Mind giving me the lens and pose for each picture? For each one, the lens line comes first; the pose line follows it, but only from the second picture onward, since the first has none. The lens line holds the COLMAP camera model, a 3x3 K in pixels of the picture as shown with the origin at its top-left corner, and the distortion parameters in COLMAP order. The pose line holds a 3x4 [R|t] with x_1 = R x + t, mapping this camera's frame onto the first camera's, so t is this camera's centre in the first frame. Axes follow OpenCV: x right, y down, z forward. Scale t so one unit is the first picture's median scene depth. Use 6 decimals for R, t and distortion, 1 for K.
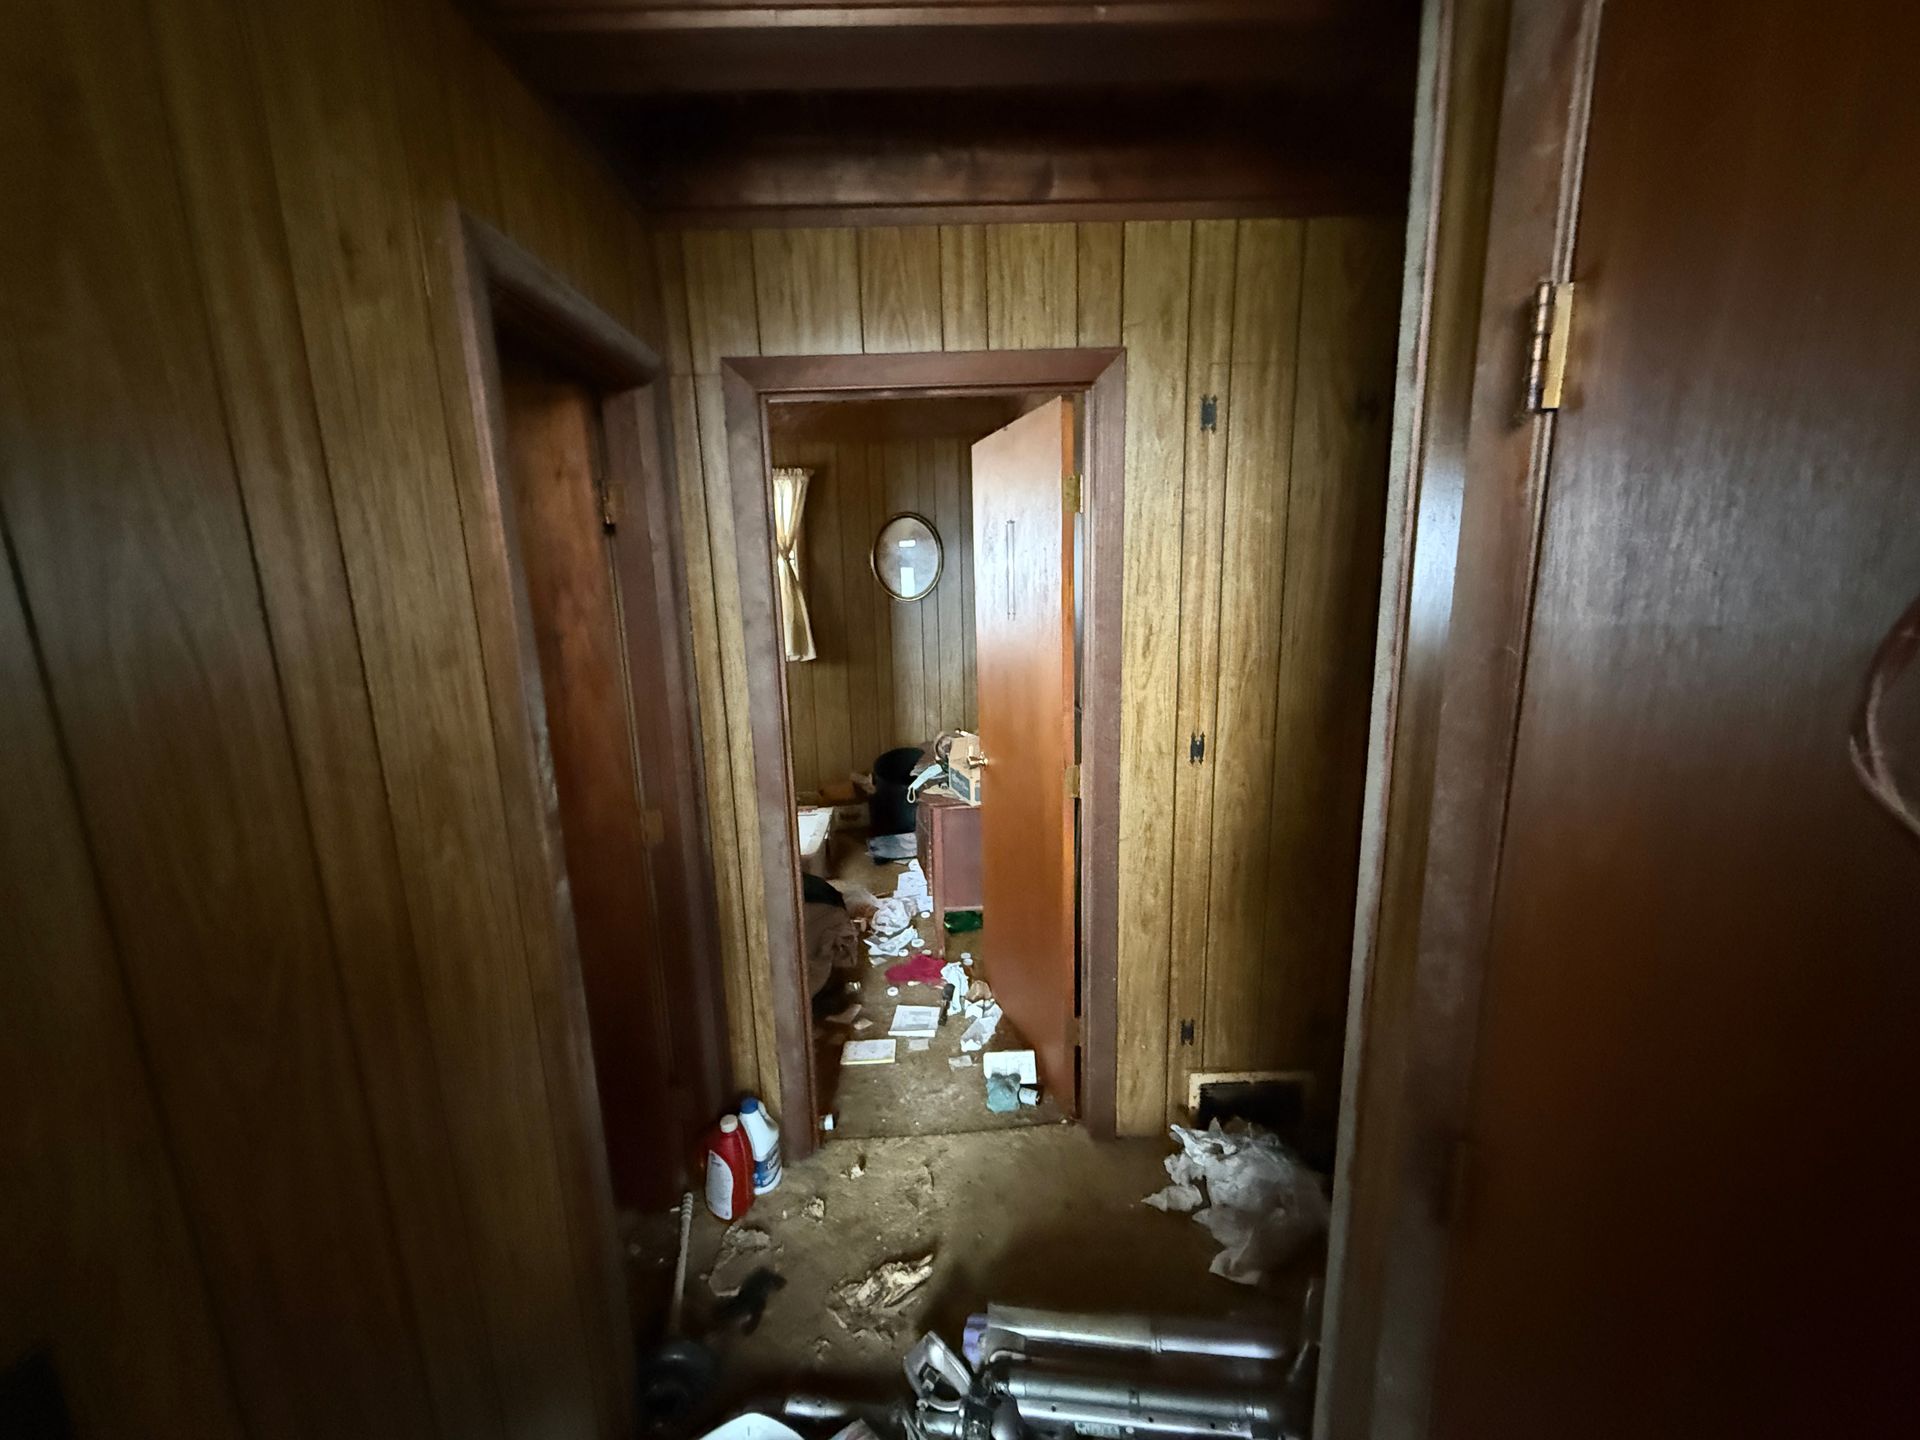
lens RADIAL K [[758.5, 0, 966.9], [0, 758.5, 720.7], [0, 0, 1]] dist [-0.003714, 0.000304]
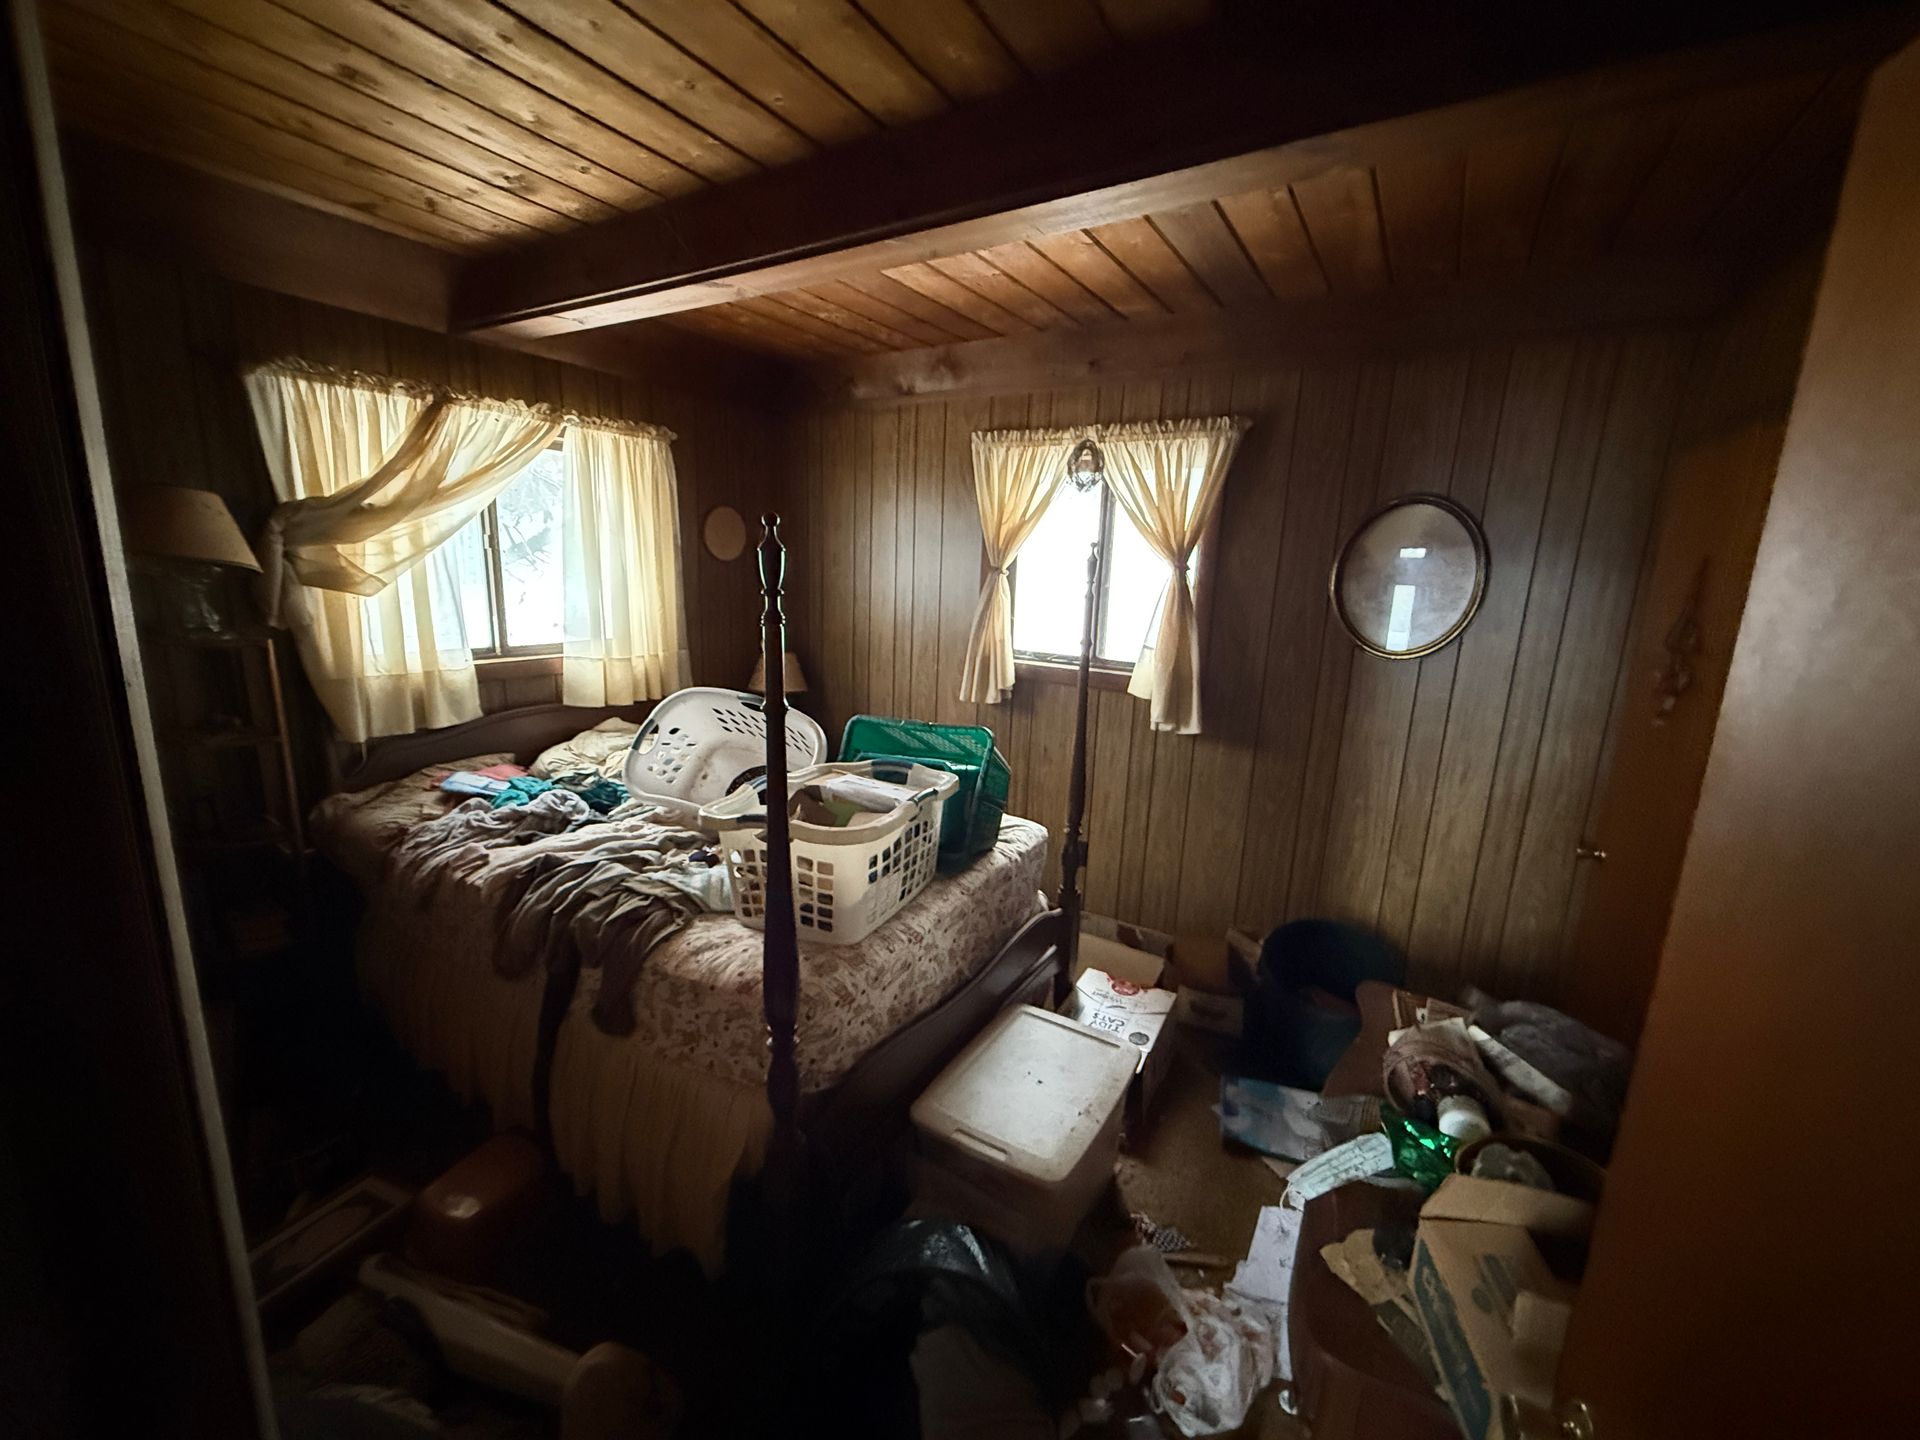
lens RADIAL K [[758.5, 0, 966.9], [0, 758.5, 720.7], [0, 0, 1]] dist [-0.003714, 0.000304]
pose [[0.825883, 0.168650, -0.538028, -0.030128], [-0.173018, 0.983986, 0.042853, -0.087408], [0.536639, 0.057697, 0.841837, 0.395207]]
